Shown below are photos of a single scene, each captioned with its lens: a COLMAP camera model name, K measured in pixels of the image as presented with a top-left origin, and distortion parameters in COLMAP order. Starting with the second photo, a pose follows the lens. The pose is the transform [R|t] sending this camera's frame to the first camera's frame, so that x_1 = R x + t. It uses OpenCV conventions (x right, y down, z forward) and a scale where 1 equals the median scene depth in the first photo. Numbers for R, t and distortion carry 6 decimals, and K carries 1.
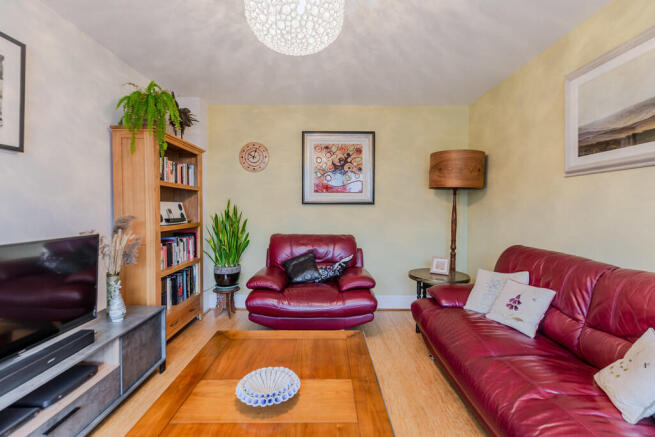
lens RADIAL K [[291.9, 0, 330.0], [0, 291.9, 217.1], [0, 0, 1]] dist [-0.005146, 0.002068]
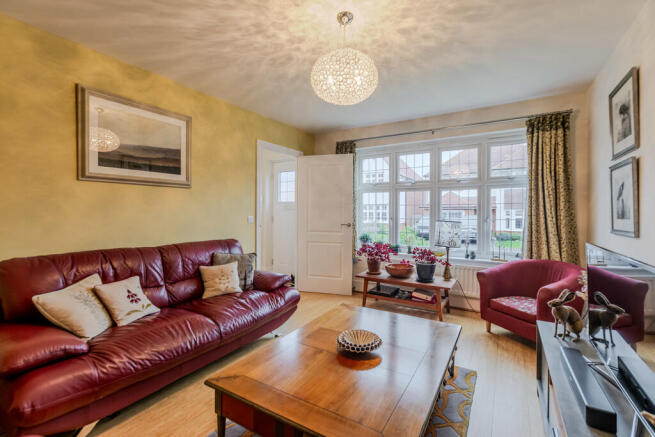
lens RADIAL K [[291.9, 0, 328.1], [0, 291.9, 214.8], [0, 0, 1]] dist [-0.005146, 0.002068]
pose [[-0.838561, -0.004850, 0.544785, -0.356925], [0.011668, 0.999571, 0.026859, -0.019770], [-0.544682, 0.028879, -0.838145, 0.964485]]
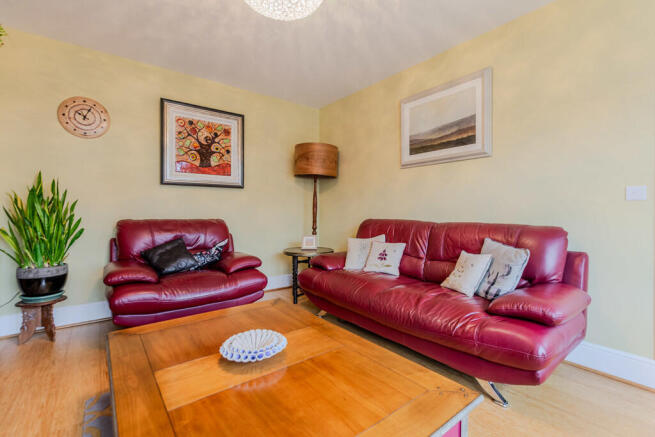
lens RADIAL K [[291.9, 0, 334.1], [0, 291.9, 216.4], [0, 0, 1]] dist [-0.005146, 0.002068]
pose [[0.790884, -0.013243, 0.611823, -0.251521], [0.017186, 0.999852, -0.000574, 0.067658], [-0.611725, 0.010969, 0.790995, 0.030191]]
